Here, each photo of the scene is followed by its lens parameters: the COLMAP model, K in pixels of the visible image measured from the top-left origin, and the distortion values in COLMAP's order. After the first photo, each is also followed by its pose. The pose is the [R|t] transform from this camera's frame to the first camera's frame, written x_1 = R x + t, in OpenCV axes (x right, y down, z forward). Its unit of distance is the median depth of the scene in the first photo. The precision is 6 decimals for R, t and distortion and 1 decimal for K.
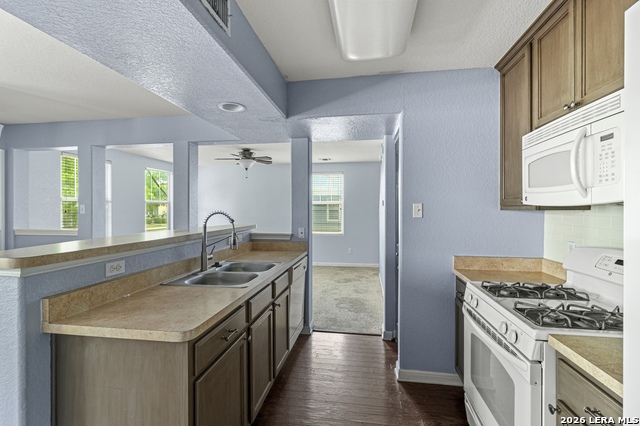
lens RADIAL K [[296.3, 0, 319.2], [0, 296.3, 211.9], [0, 0, 1]] dist [0.000269, 0.000423]
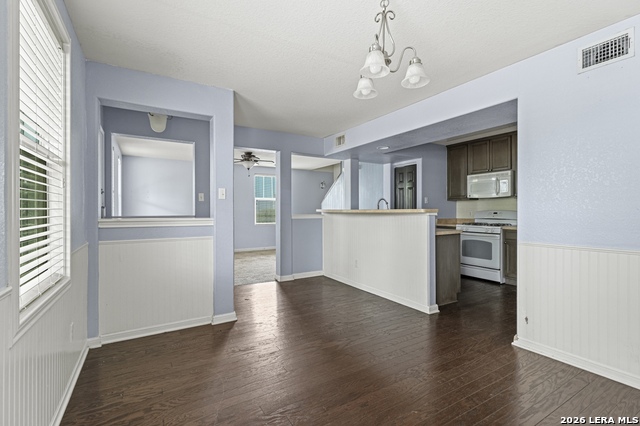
lens RADIAL K [[296.3, 0, 319.1], [0, 296.3, 213.2], [0, 0, 1]] dist [0.000269, 0.000423]
pose [[0.766717, -0.007138, 0.641946, -1.973119], [0.008903, 0.999960, 0.000486, 0.095815], [-0.641924, 0.005343, 0.766750, -0.292185]]
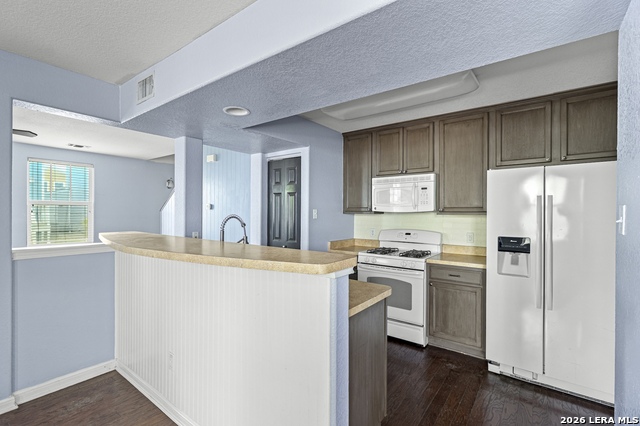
lens RADIAL K [[296.3, 0, 319.1], [0, 296.3, 212.9], [0, 0, 1]] dist [0.000269, 0.000423]
pose [[0.472491, 0.001991, 0.881333, -1.050059], [0.001951, 0.999993, -0.003304, -0.005766], [-0.881333, 0.003281, 0.472484, 0.283914]]
